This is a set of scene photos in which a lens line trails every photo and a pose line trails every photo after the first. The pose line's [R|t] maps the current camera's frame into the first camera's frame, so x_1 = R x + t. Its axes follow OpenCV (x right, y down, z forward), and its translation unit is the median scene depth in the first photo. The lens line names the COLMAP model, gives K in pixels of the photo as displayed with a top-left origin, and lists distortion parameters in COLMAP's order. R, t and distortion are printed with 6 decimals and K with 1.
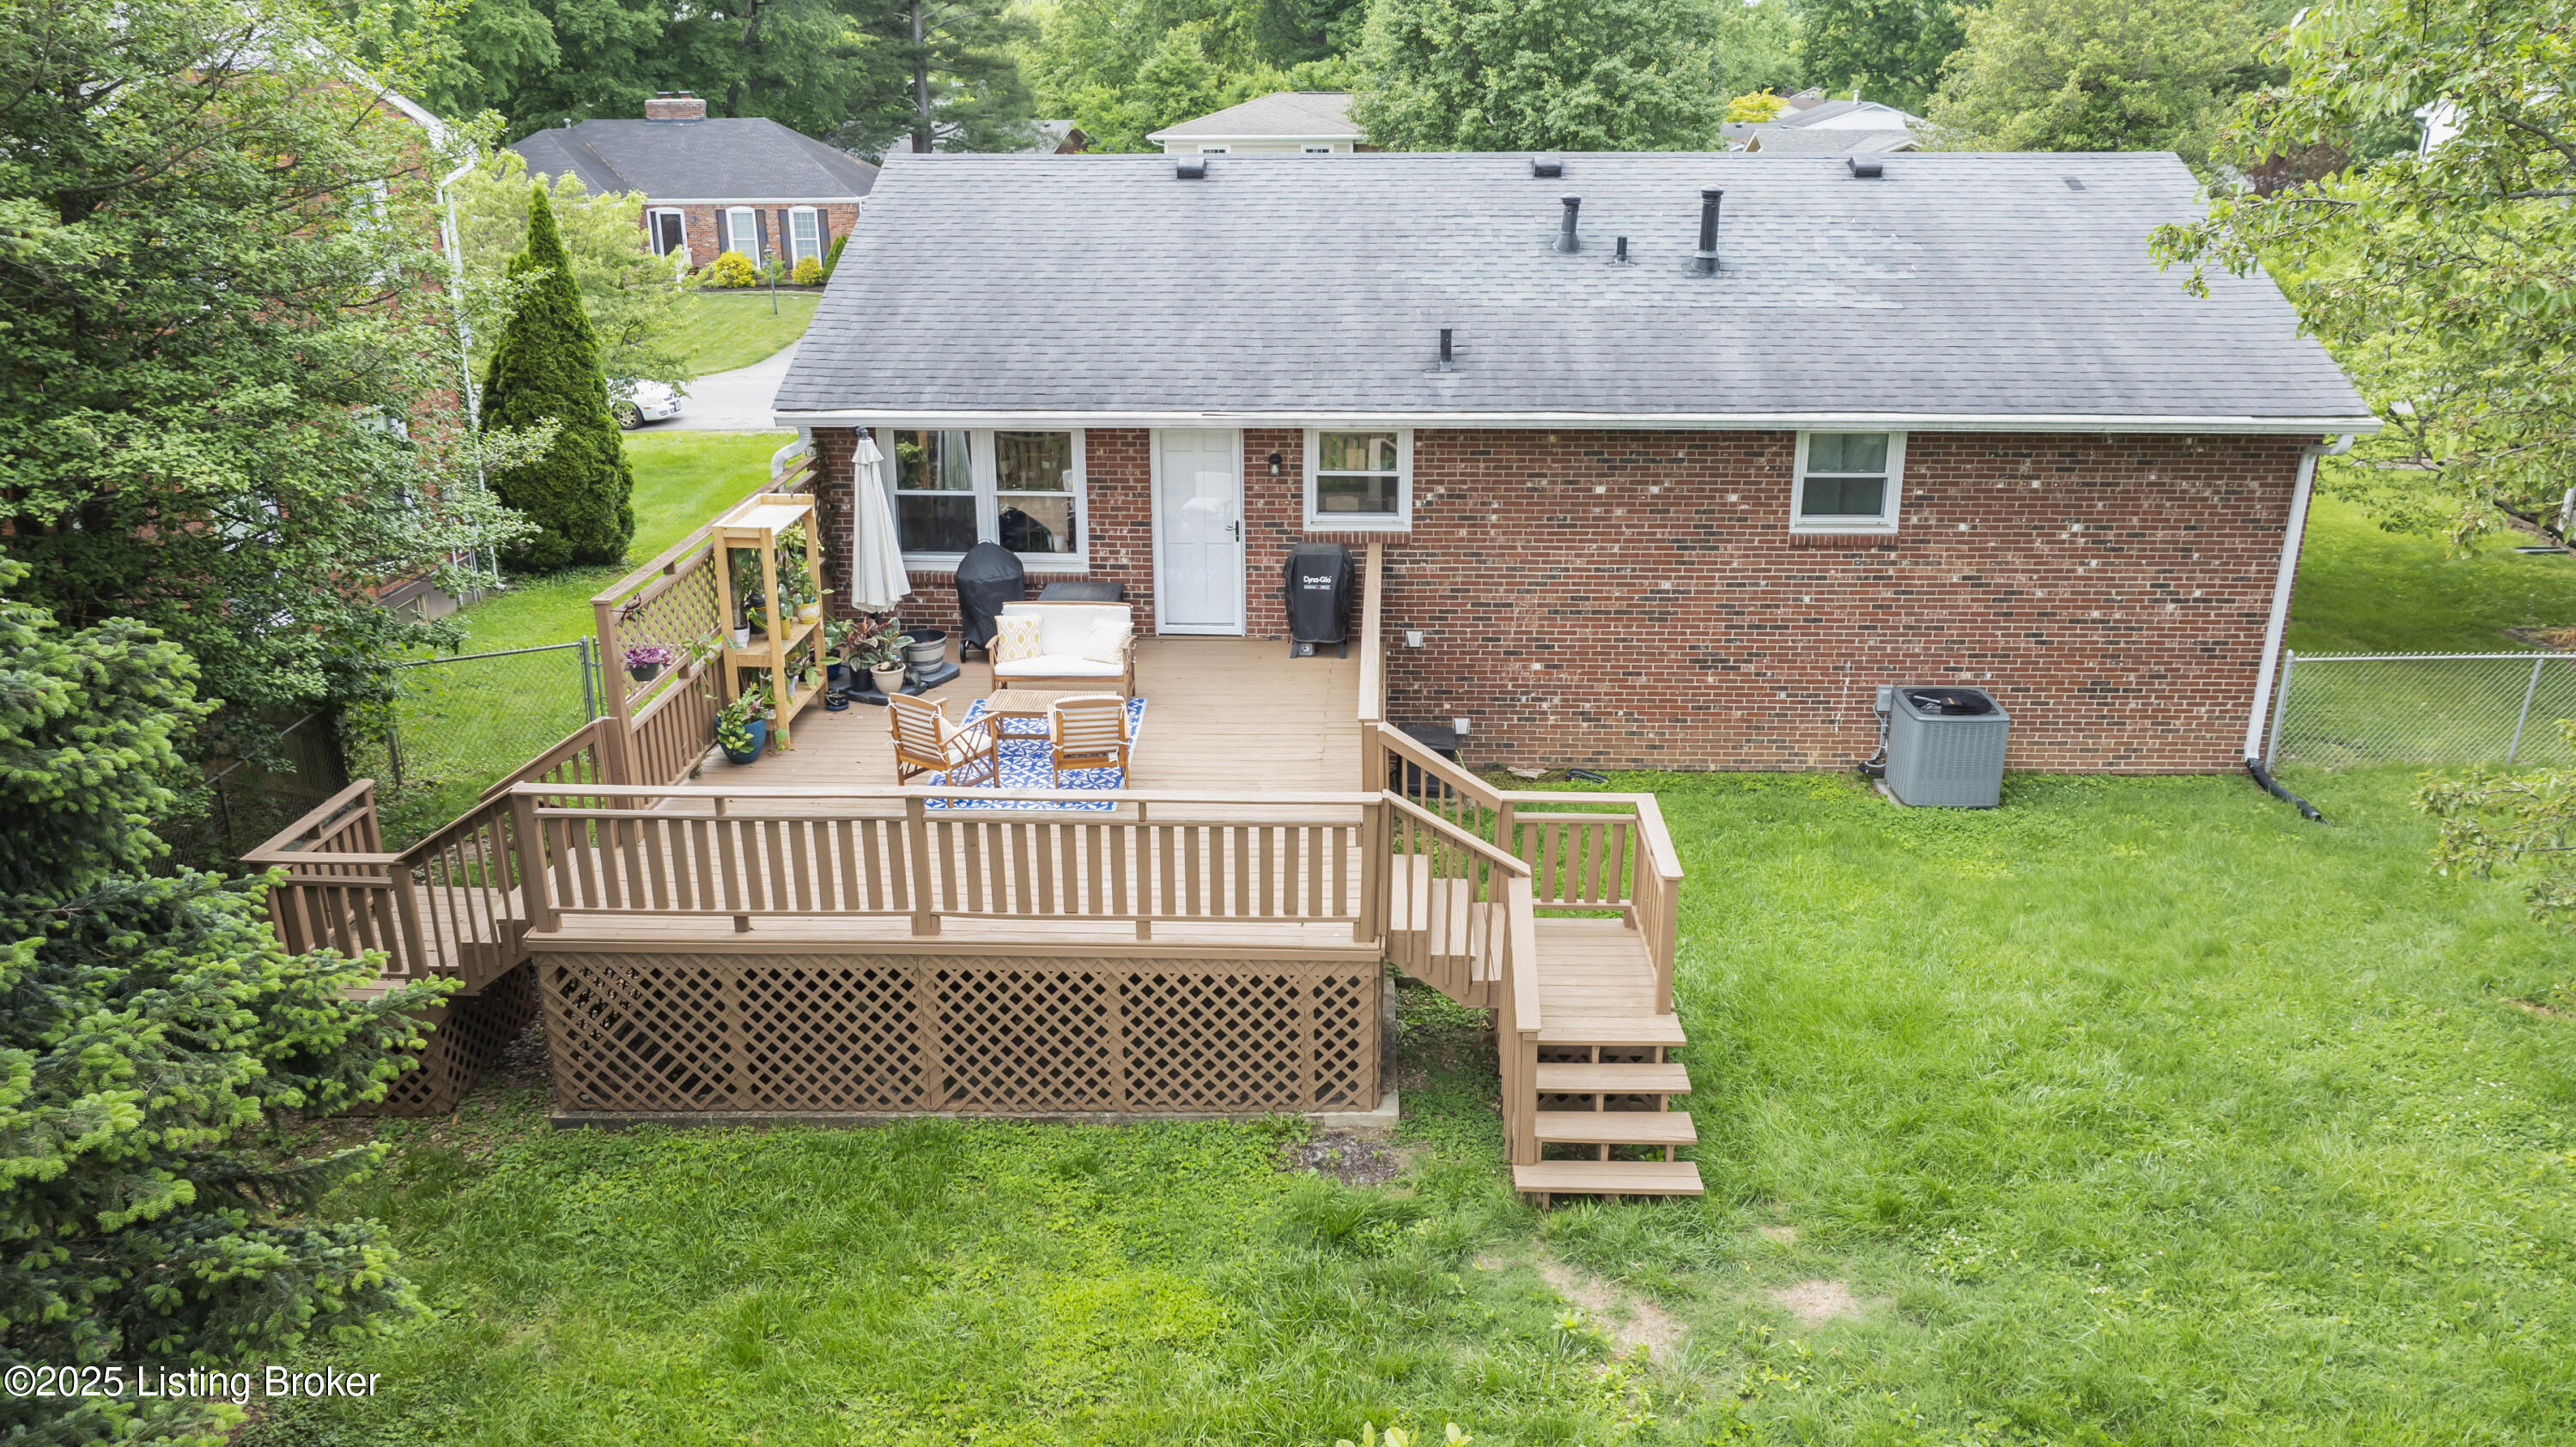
lens RADIAL K [[1856.2, 0, 1288.0], [0, 1856.2, 723.5], [0, 0, 1]] dist [-0.001459, -0.003267]
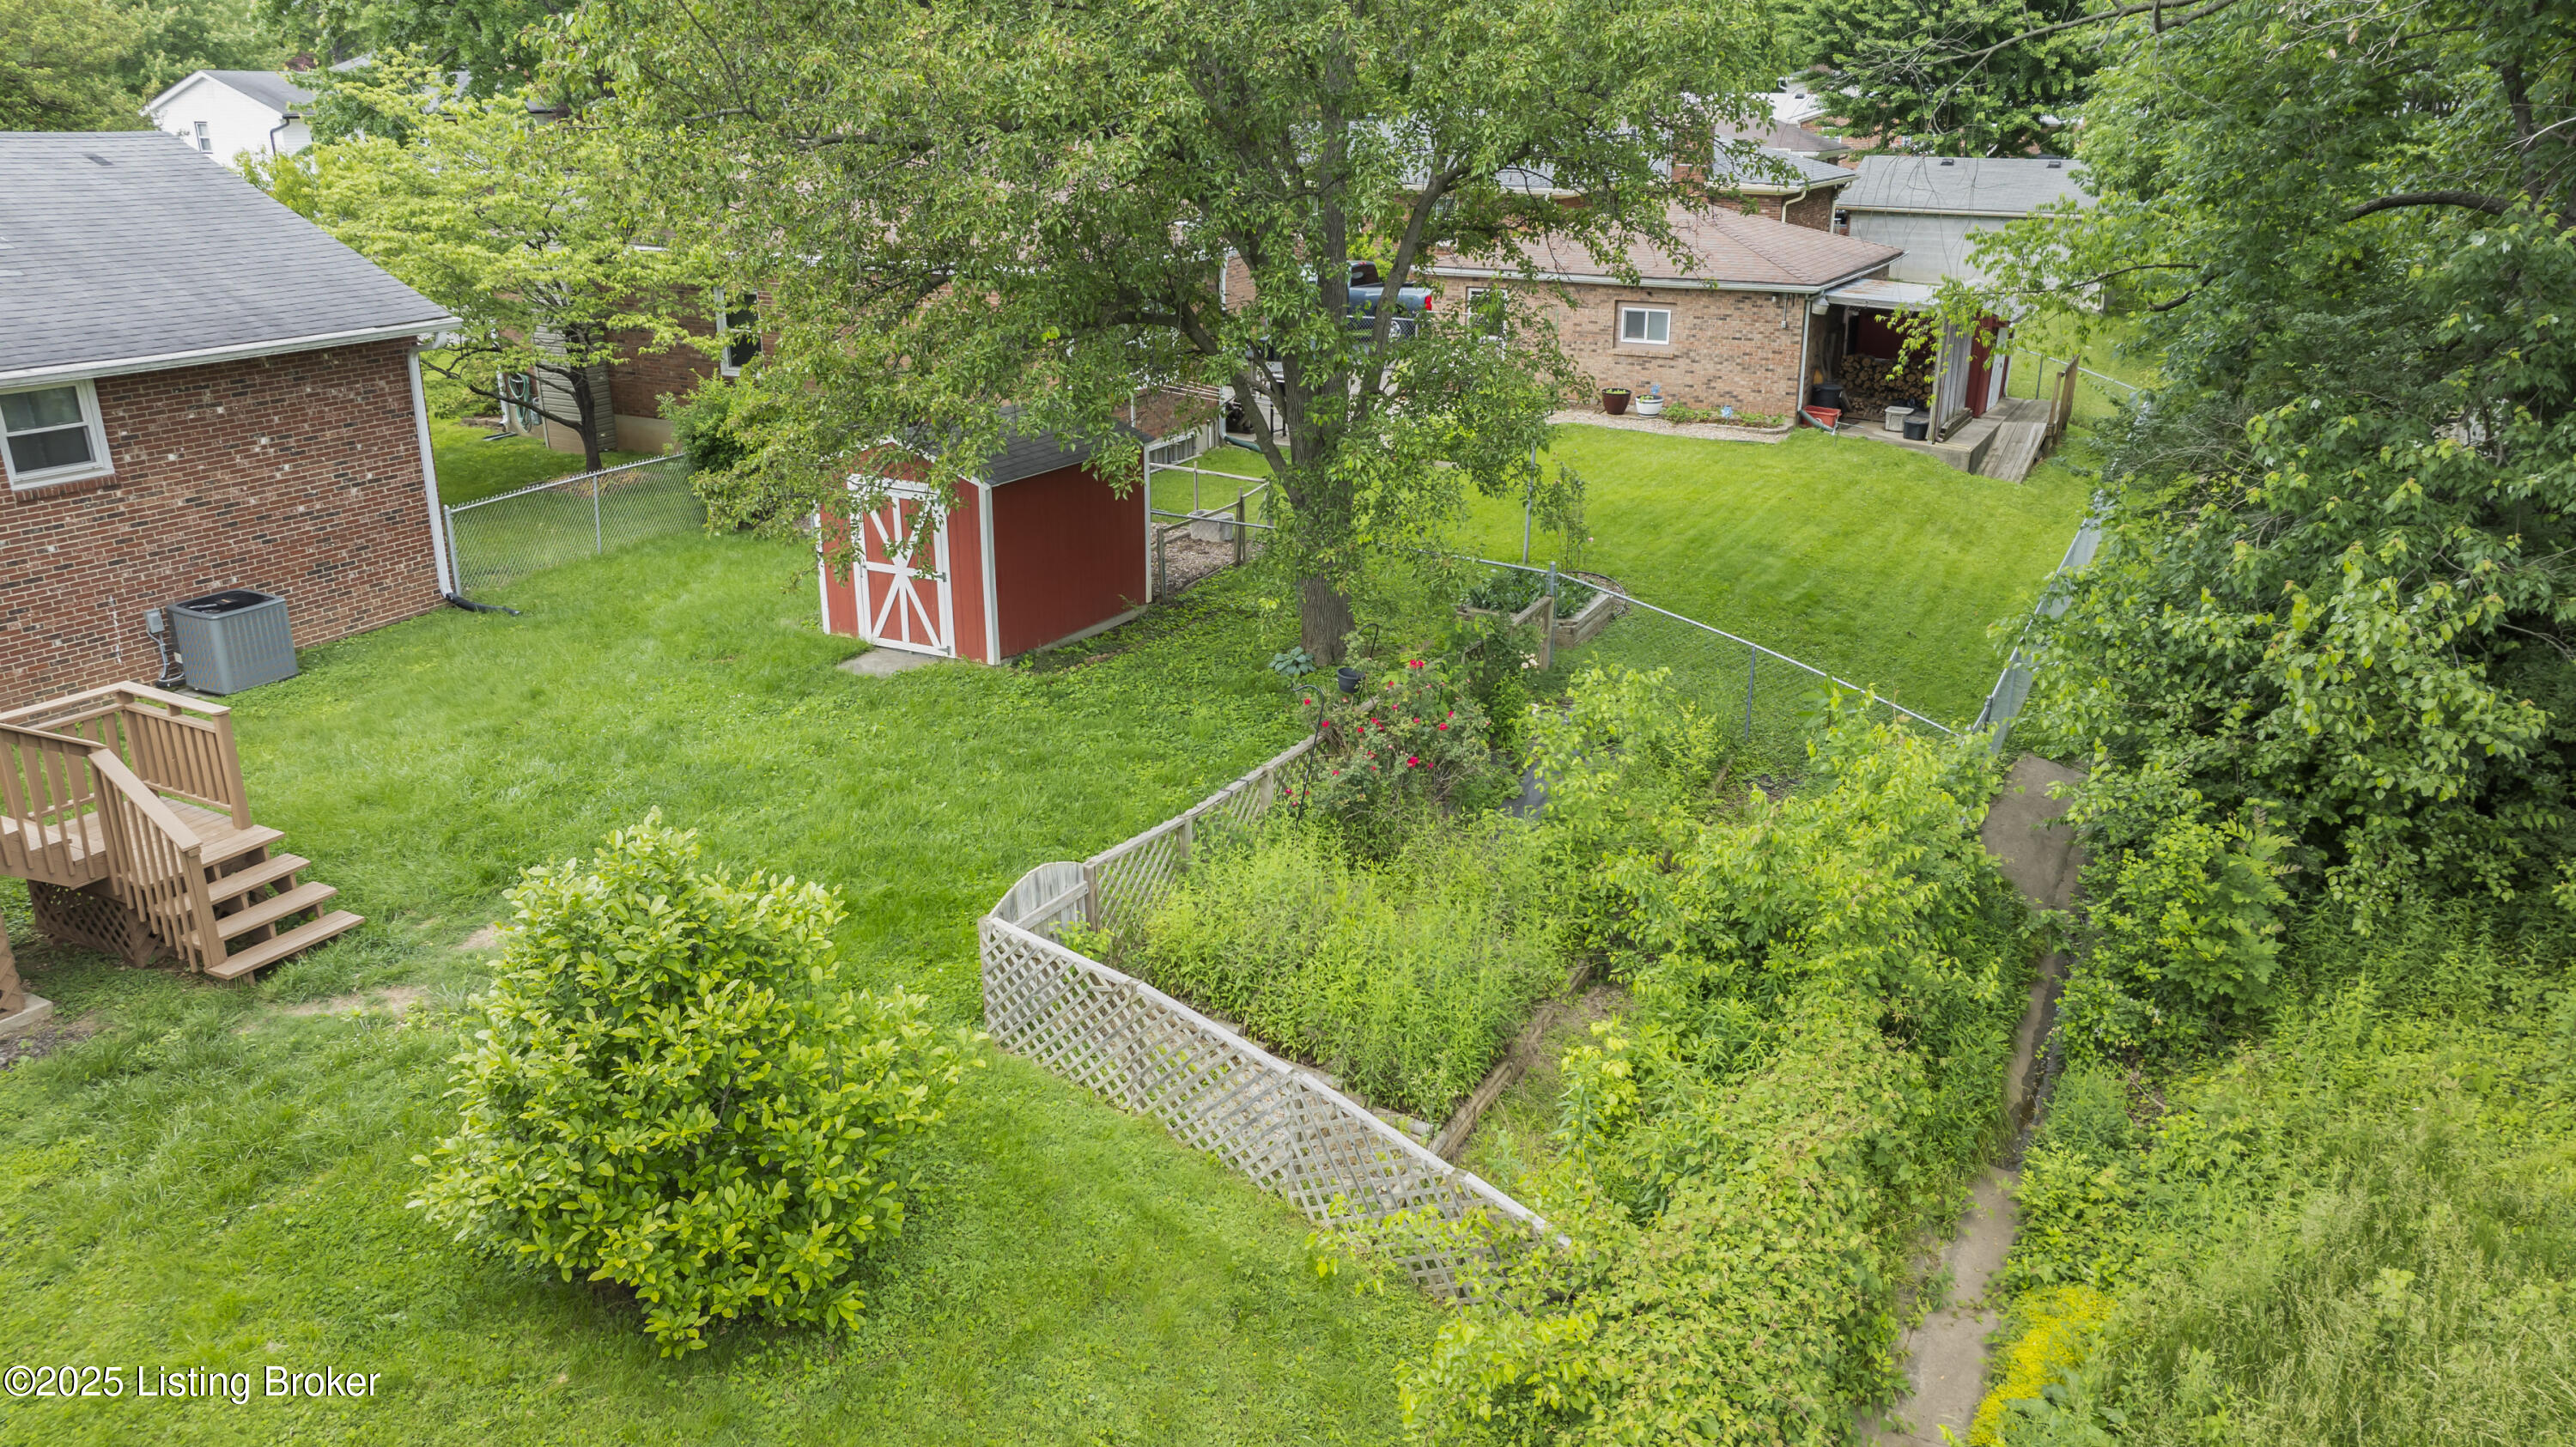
lens RADIAL K [[1889.2, 0, 1288.0], [0, 1889.2, 723.5], [0, 0, 1]] dist [-0.003071, 0.077760]
pose [[0.456086, -0.299724, 0.837945, -0.367559], [0.308609, 0.936419, 0.166974, 0.066743], [-0.834713, 0.182443, 0.519585, -0.171573]]
